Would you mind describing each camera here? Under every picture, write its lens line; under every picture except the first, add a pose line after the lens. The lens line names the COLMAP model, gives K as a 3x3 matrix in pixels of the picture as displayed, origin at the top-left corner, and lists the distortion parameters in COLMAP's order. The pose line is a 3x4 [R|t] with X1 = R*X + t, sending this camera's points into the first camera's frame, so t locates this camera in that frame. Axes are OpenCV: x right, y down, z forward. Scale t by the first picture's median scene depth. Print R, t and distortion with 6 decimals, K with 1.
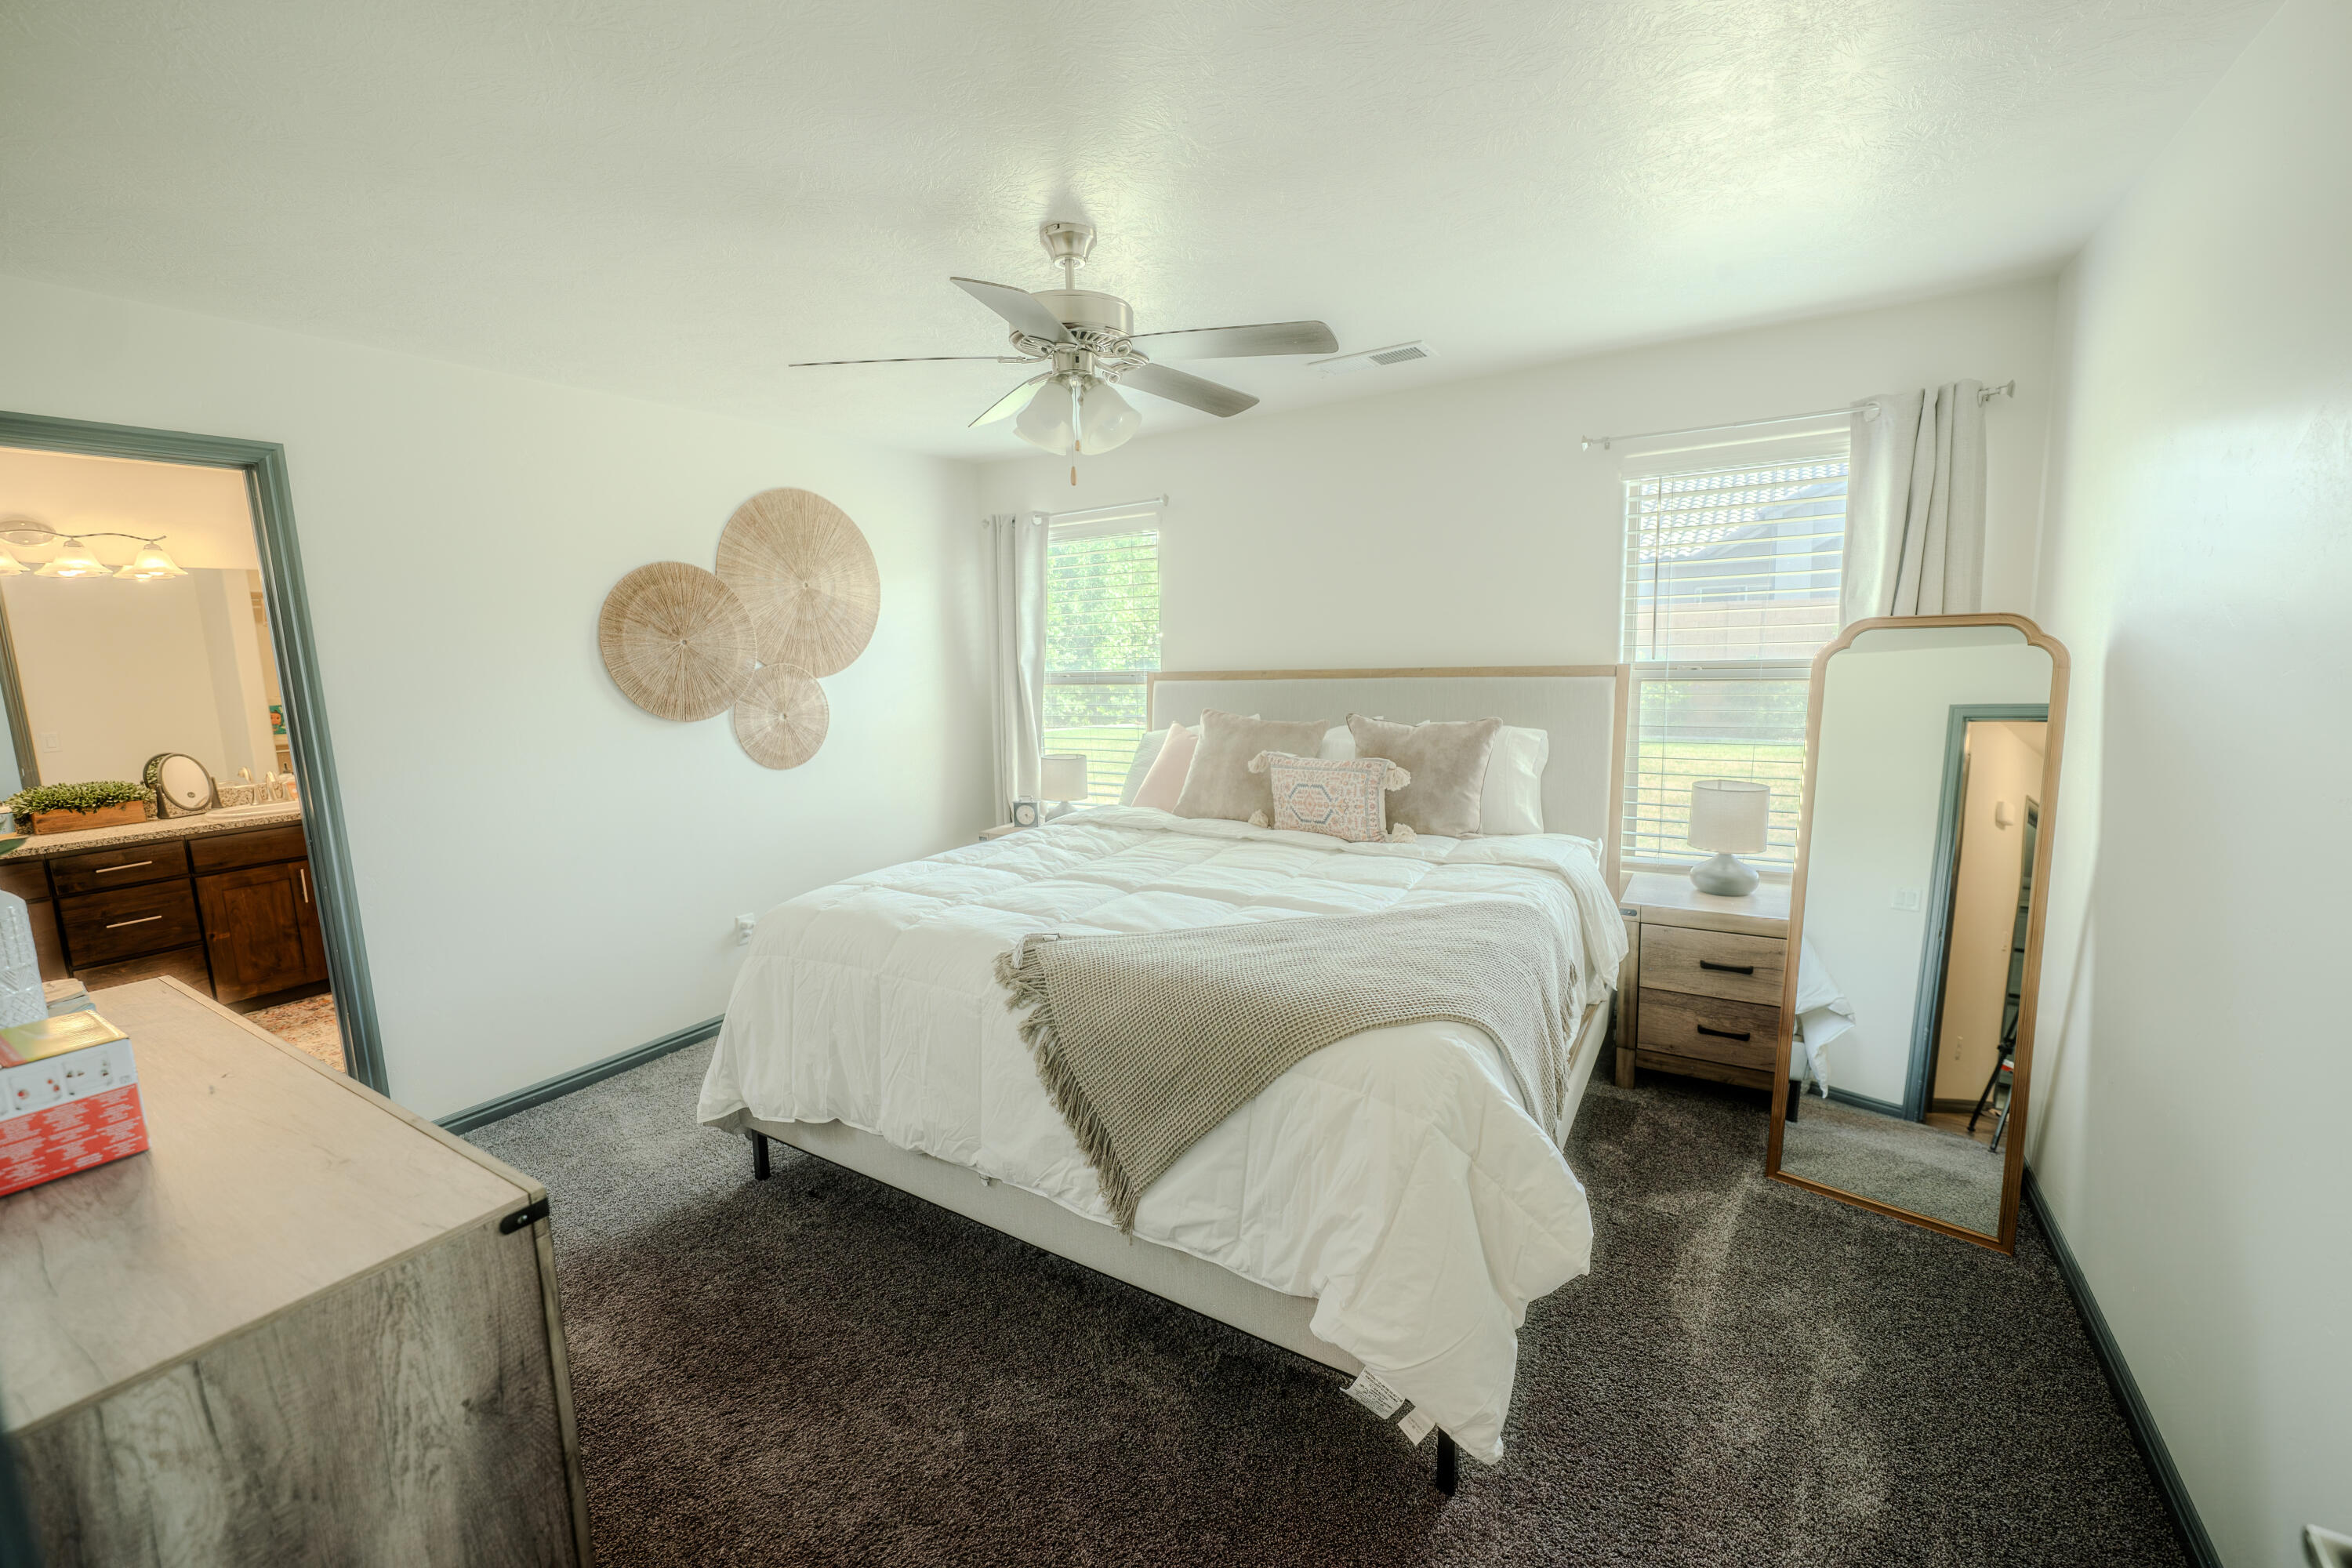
lens RADIAL K [[933.0, 0, 1194.7], [0, 933.0, 791.9], [0, 0, 1]] dist [-0.000636, -0.000044]
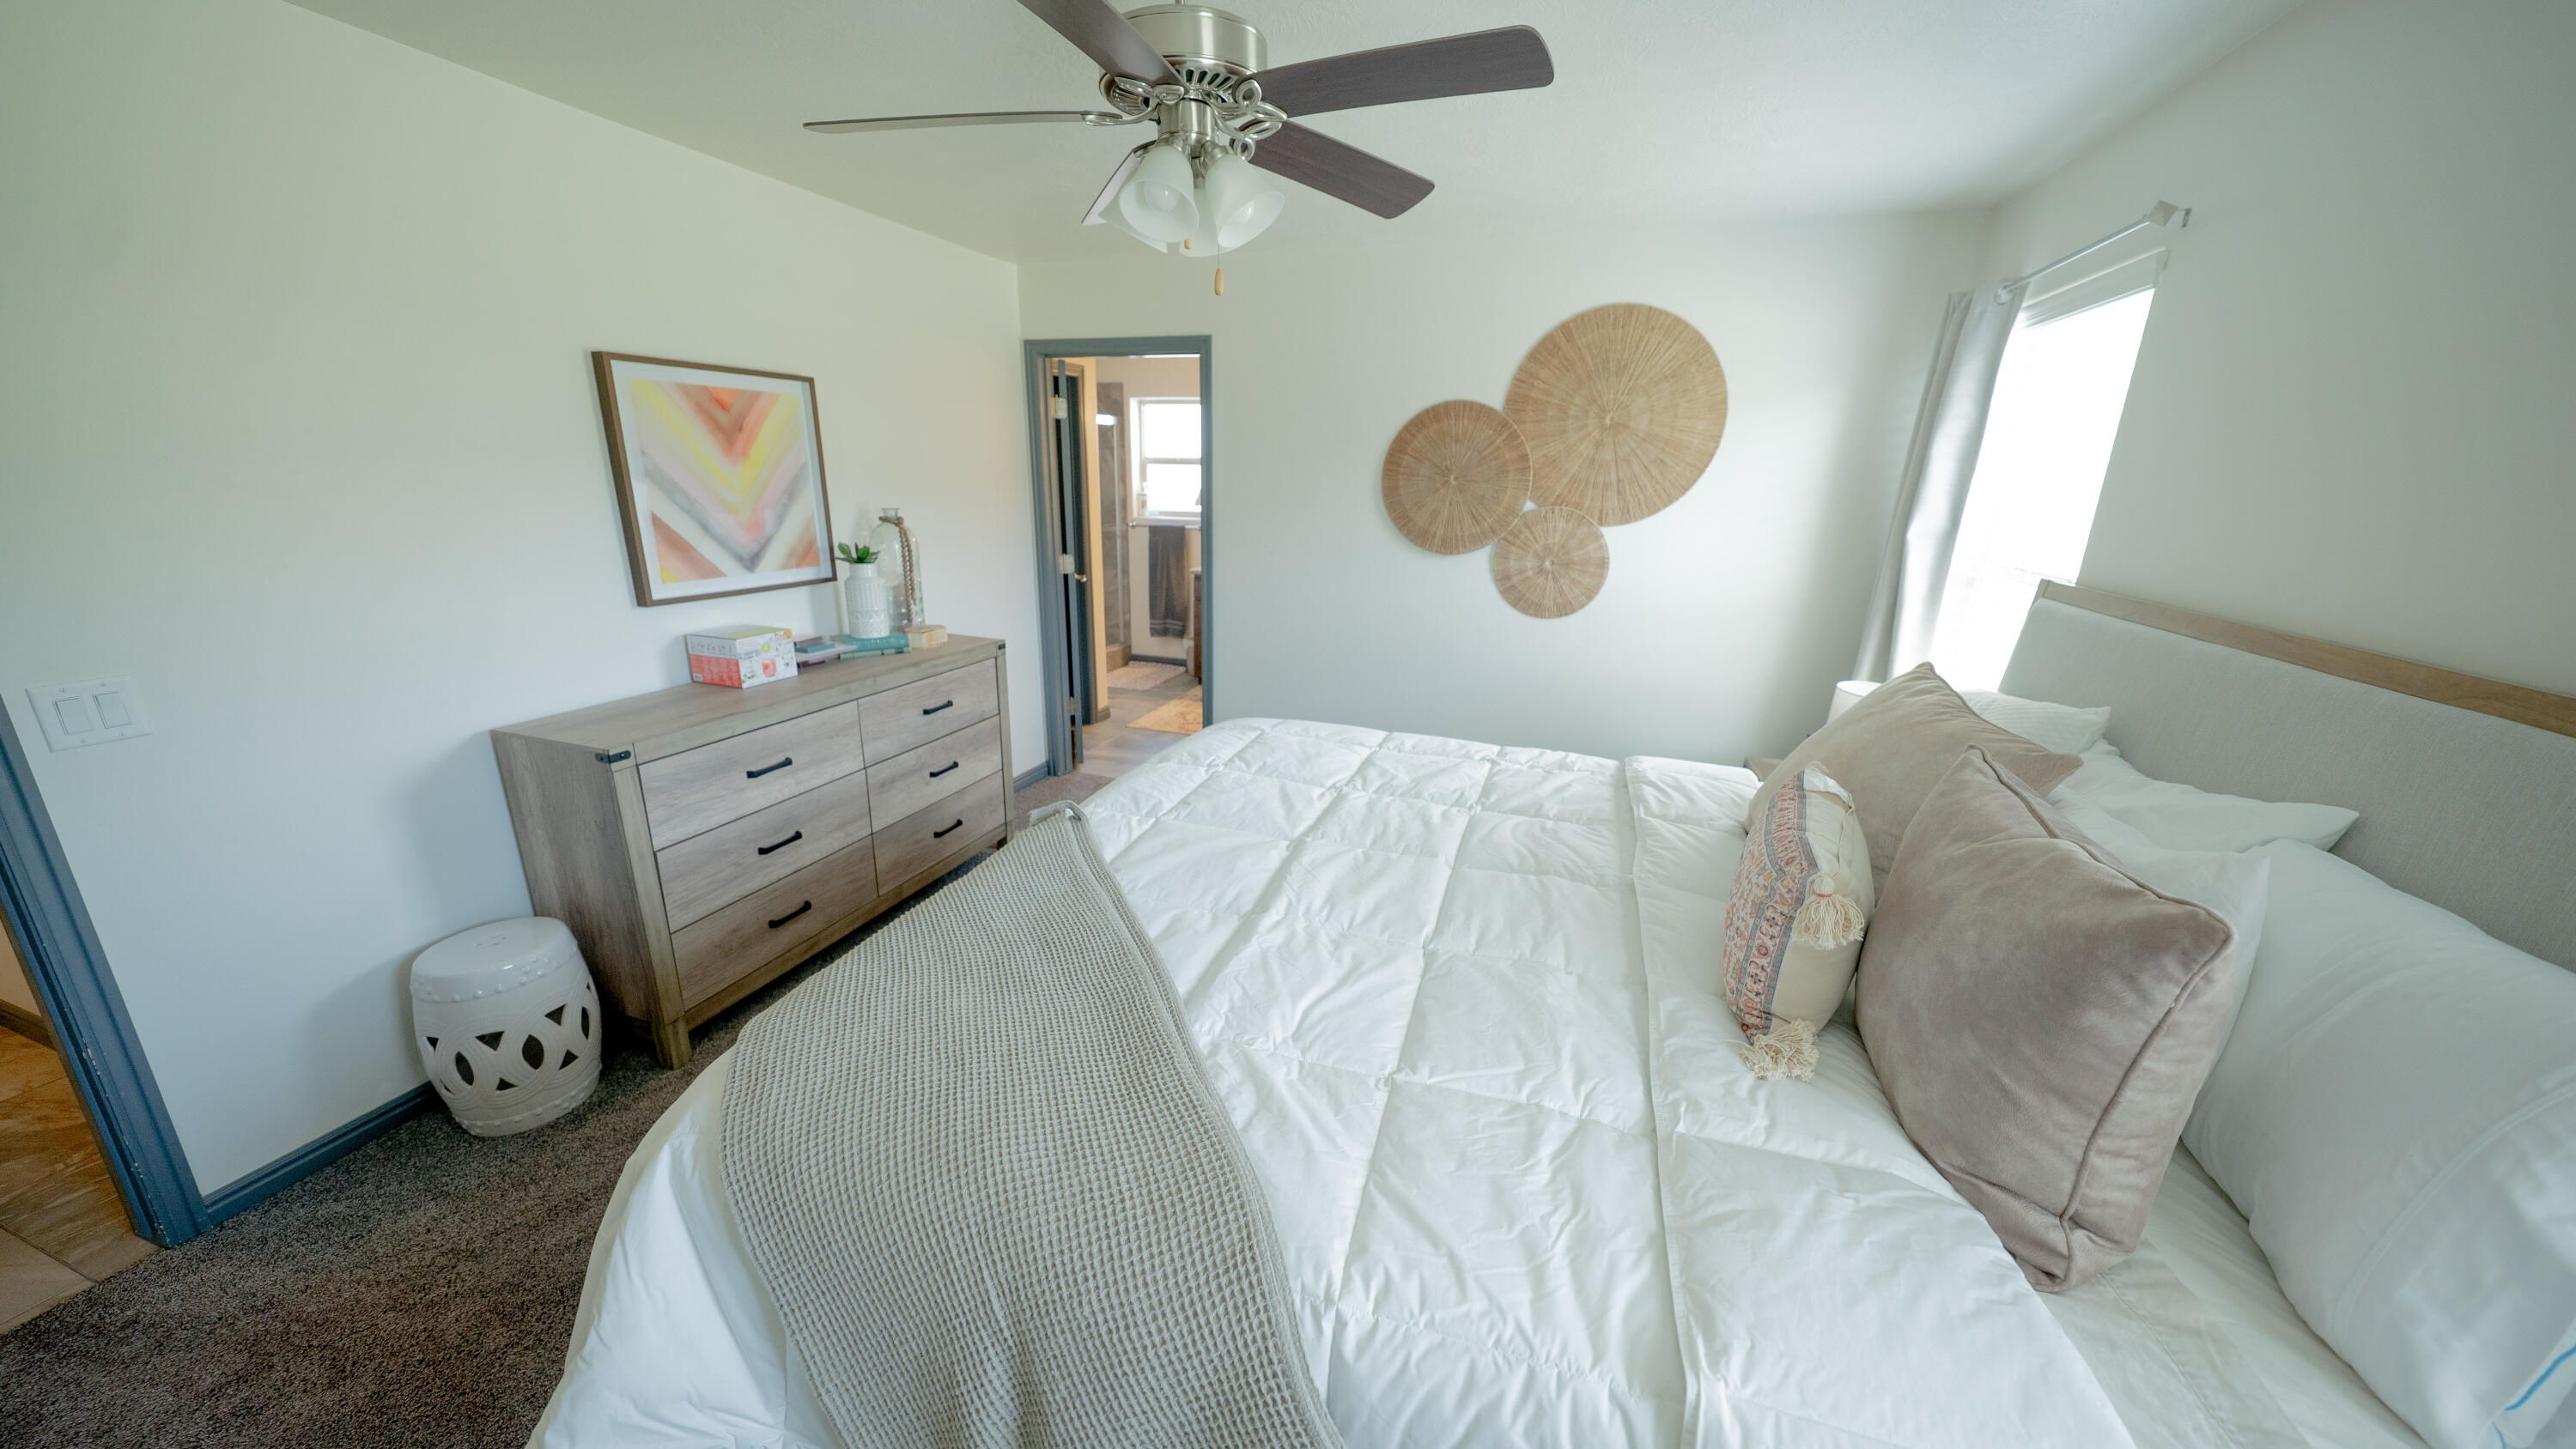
lens RADIAL K [[874.8, 0, 1288.0], [0, 874.8, 724.5], [0, 0, 1]] dist [0.000758, 0.000028]
pose [[0.205570, 0.307829, -0.928968, 0.438857], [-0.183479, 0.944533, 0.272385, -0.135867], [0.961289, 0.114452, 0.250648, 0.614460]]
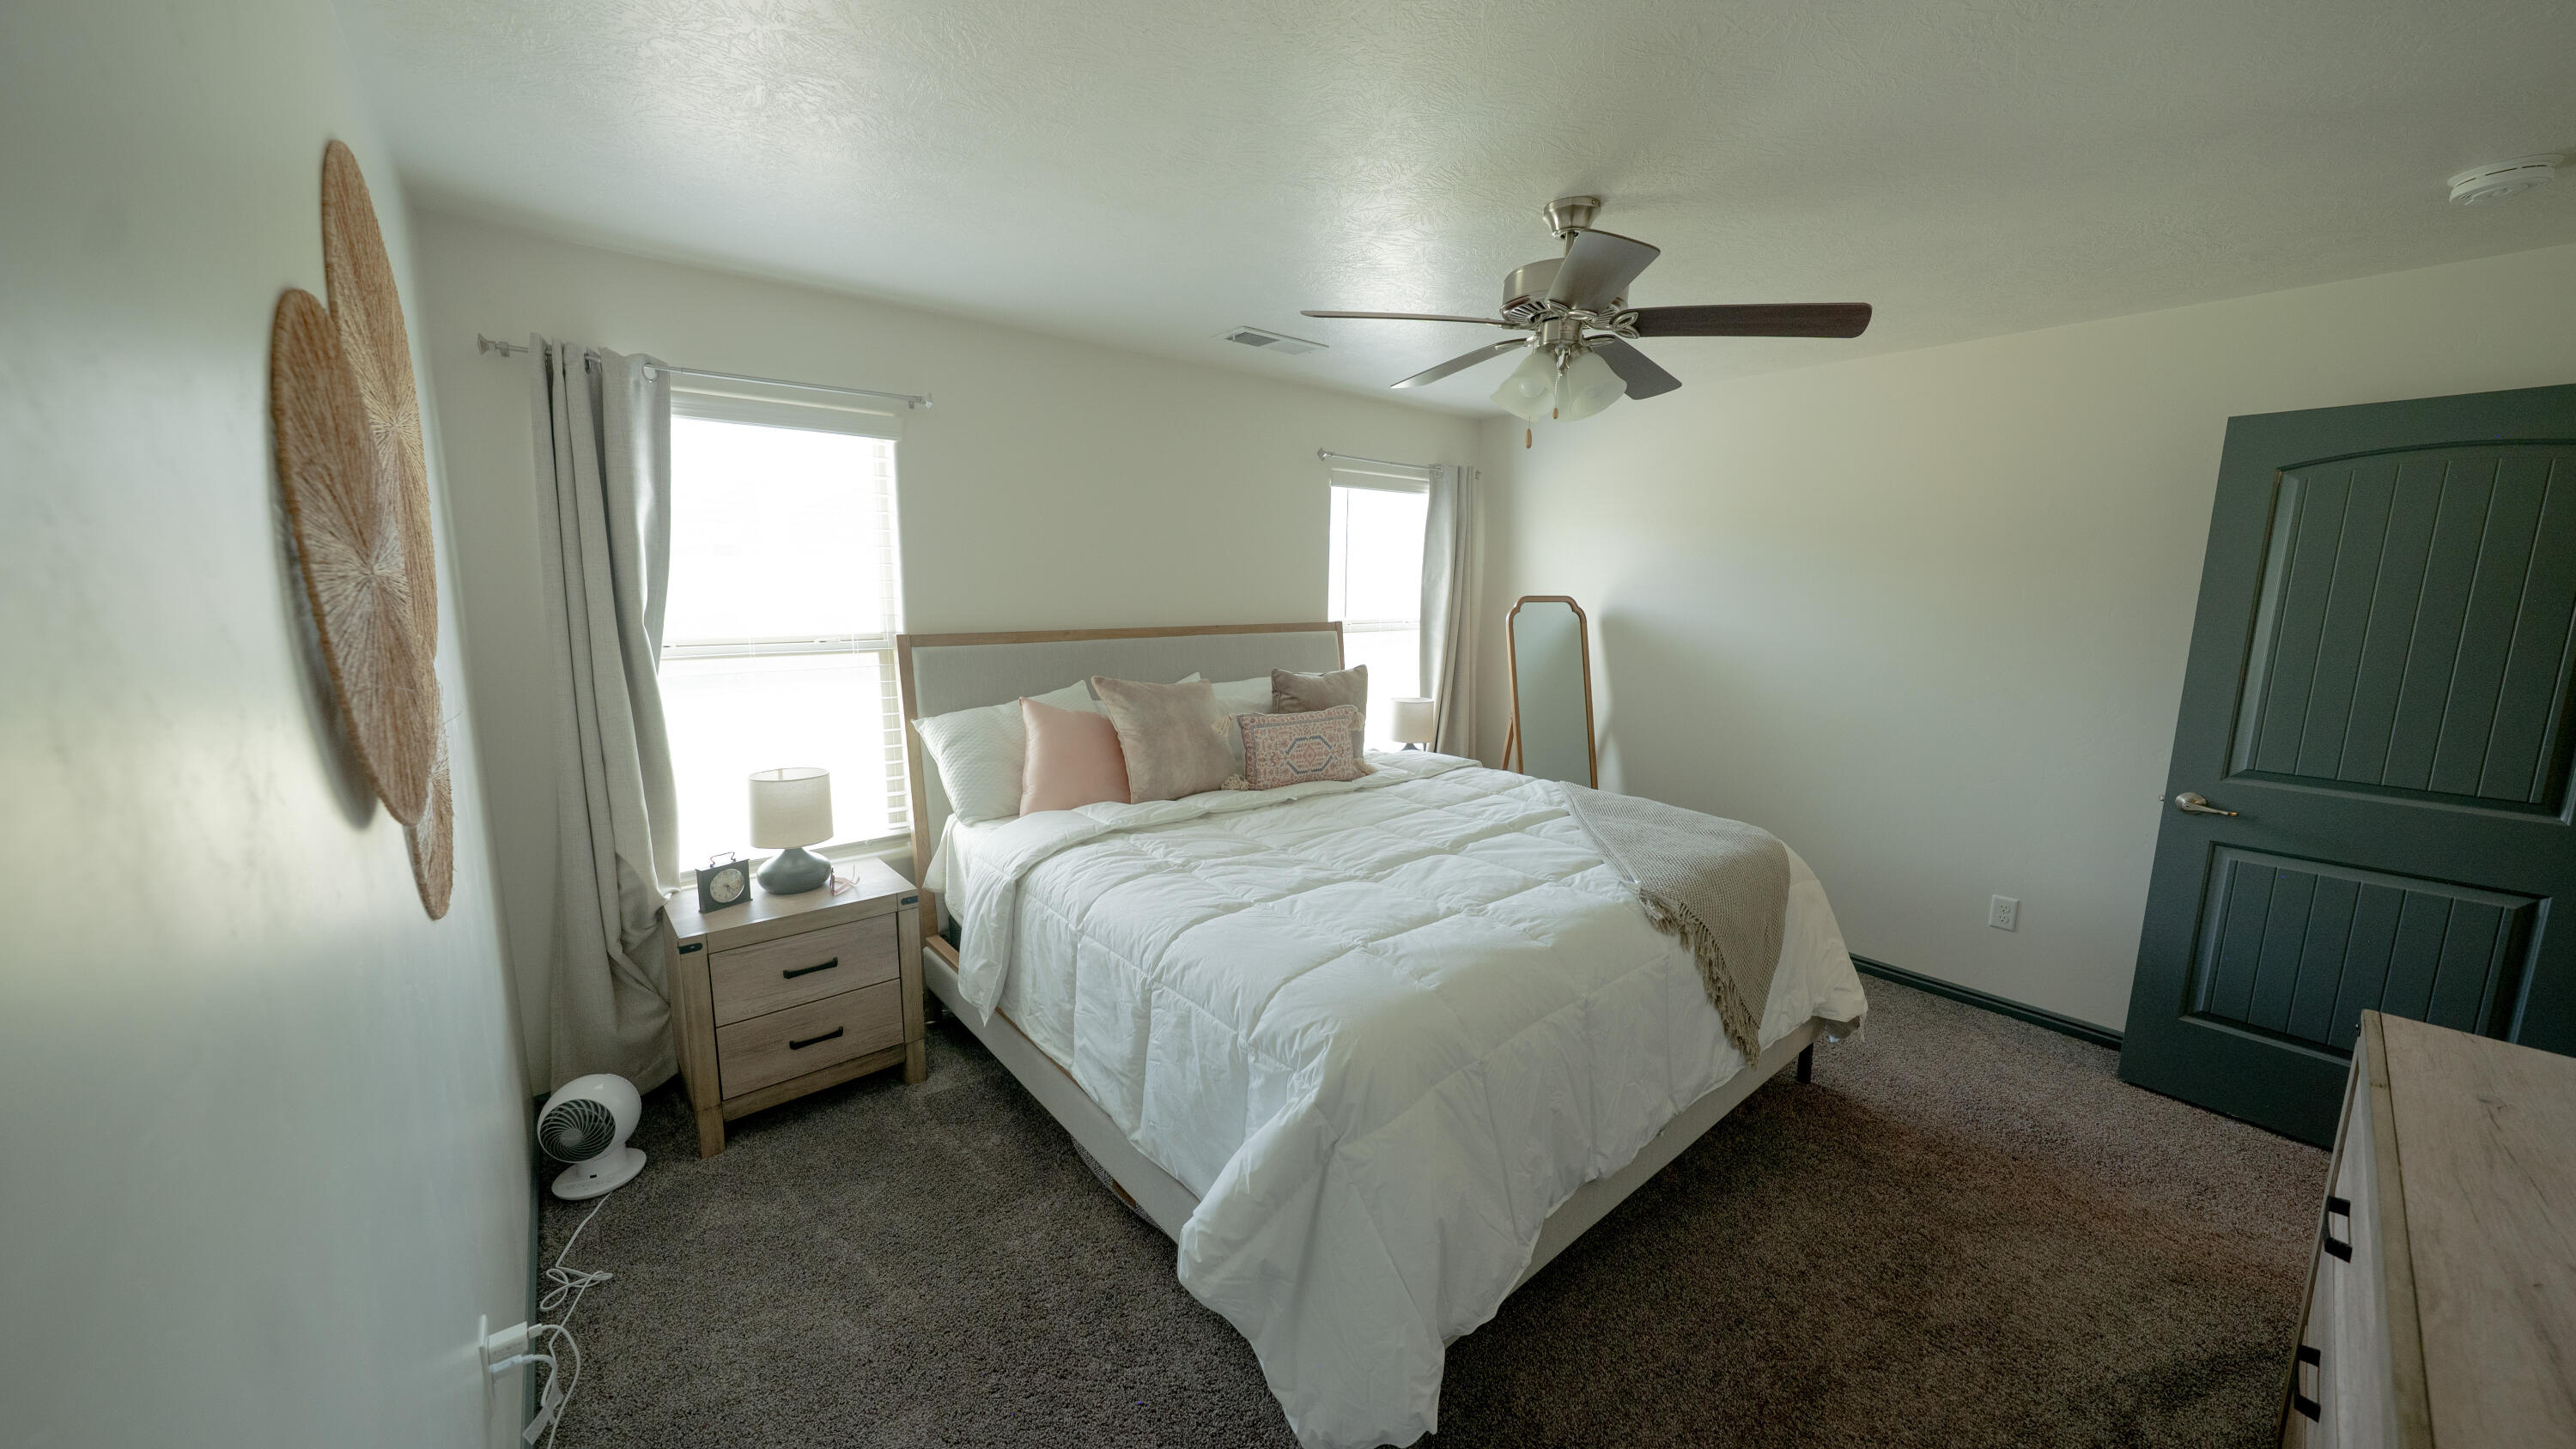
lens RADIAL K [[874.8, 0, 1288.0], [0, 874.8, 724.5], [0, 0, 1]] dist [0.000758, 0.000028]
pose [[0.319985, -0.117015, 0.940169, -0.752706], [0.131865, 0.988185, 0.078112, -0.095040], [-0.938201, 0.098981, 0.331635, 0.644920]]
